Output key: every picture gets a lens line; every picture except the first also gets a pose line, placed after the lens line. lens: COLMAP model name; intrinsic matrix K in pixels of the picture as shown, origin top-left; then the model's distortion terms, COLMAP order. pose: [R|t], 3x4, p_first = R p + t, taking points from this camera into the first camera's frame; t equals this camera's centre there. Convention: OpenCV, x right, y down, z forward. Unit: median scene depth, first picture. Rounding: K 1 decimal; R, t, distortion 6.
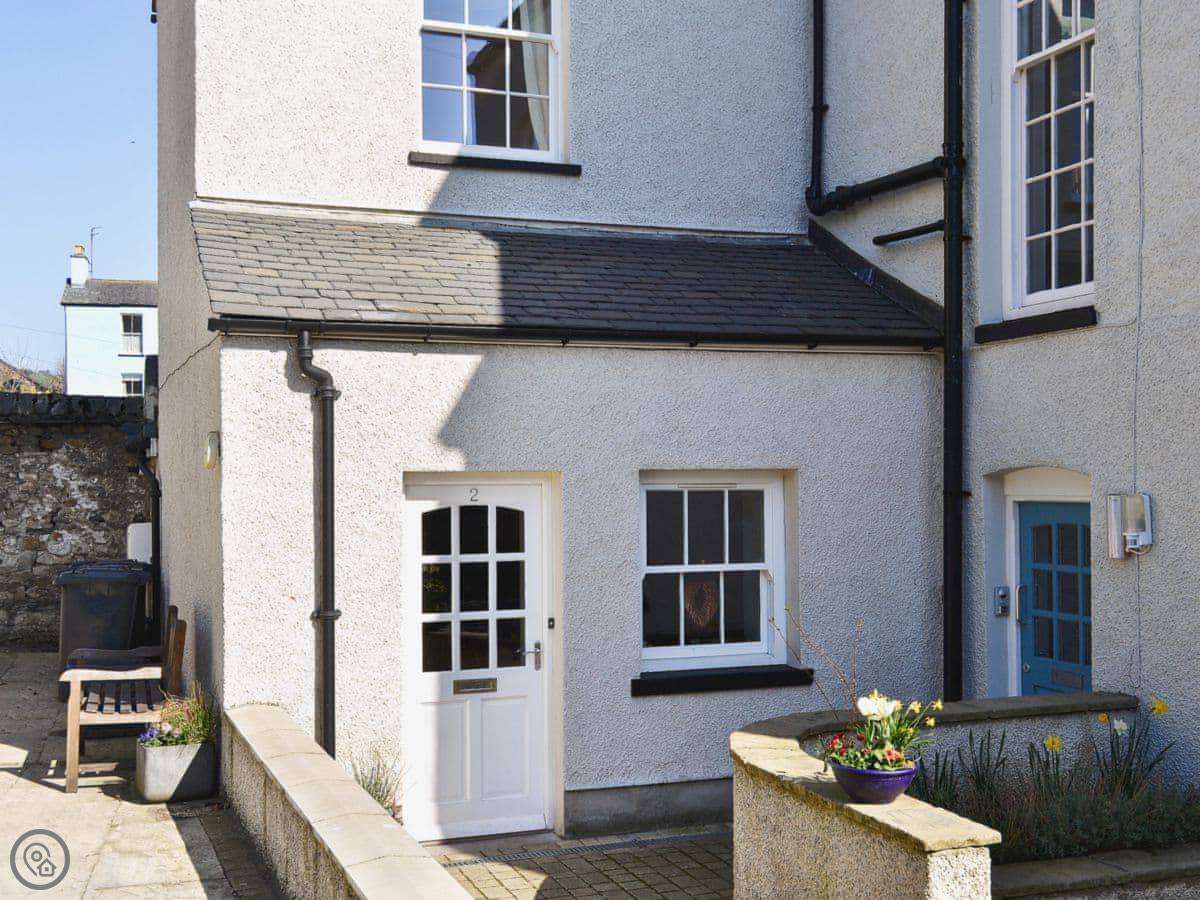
lens RADIAL K [[1490.0, 0, 601.6], [0, 1490.0, 497.5], [0, 0, 1]] dist [0.087399, -0.147433]
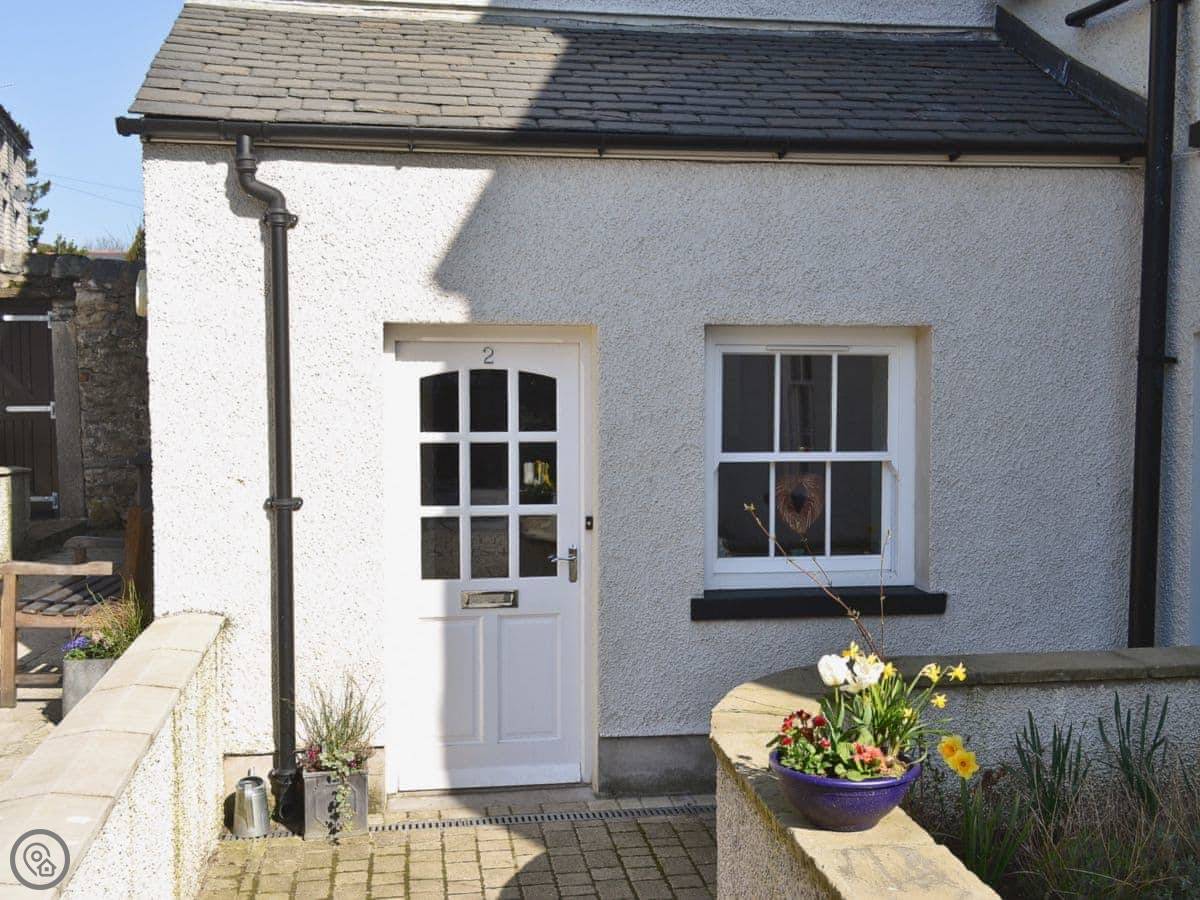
lens RADIAL K [[1490.0, 0, 601.6], [0, 1490.0, 497.5], [0, 0, 1]] dist [0.087399, -0.147433]
pose [[0.979951, 0.024720, -0.197699, 0.126849], [-0.011432, 0.997615, 0.068076, 0.018323], [0.198910, -0.064451, 0.977896, 0.244642]]
